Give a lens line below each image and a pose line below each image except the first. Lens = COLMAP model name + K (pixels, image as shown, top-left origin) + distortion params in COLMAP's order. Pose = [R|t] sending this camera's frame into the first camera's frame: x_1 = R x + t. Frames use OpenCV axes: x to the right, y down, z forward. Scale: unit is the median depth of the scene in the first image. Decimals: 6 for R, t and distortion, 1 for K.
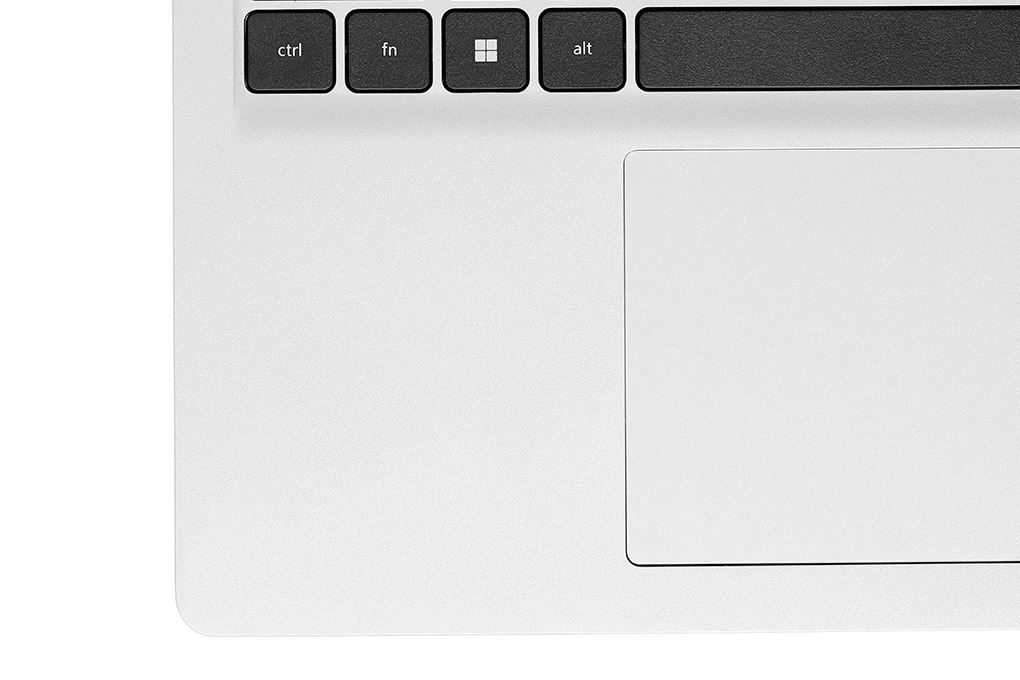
lens RADIAL K [[3087.7, 0, 512.0], [0, 3087.7, 340.8], [0, 0, 1]] dist [-0.043914, 0.000000]
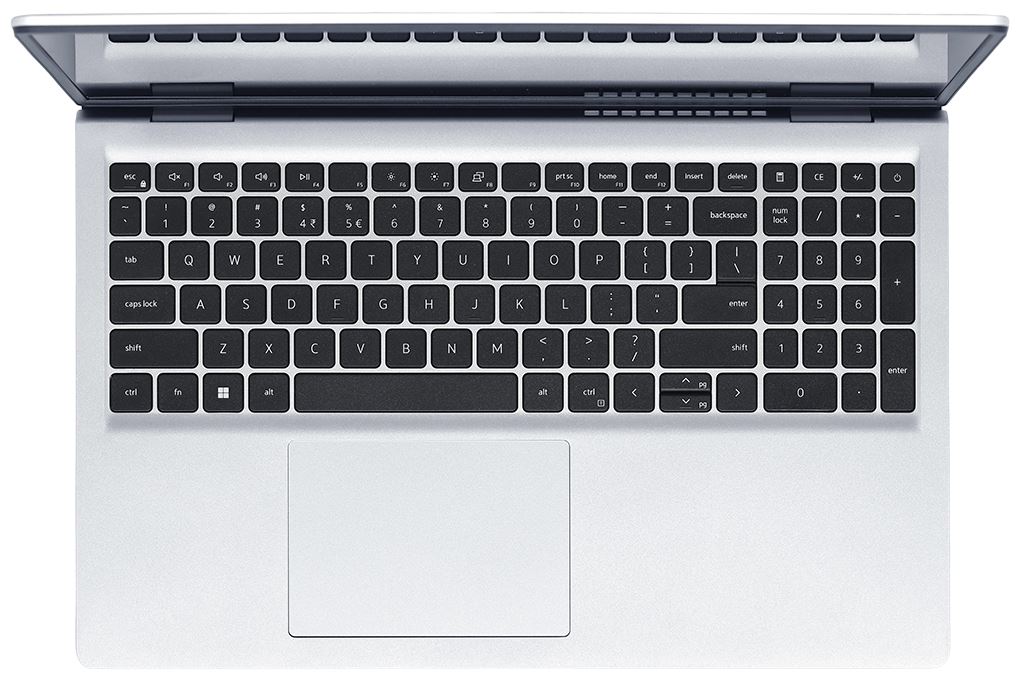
lens RADIAL K [[3087.7, 0, 507.4], [0, 3087.7, 339.5], [0, 0, 1]] dist [-0.043914, 0.000000]
pose [[0.999193, 0.008056, 0.039349, 0.102989], [-0.007637, 0.999913, -0.010780, -0.109364], [-0.039432, 0.010471, 0.999167, -1.131424]]
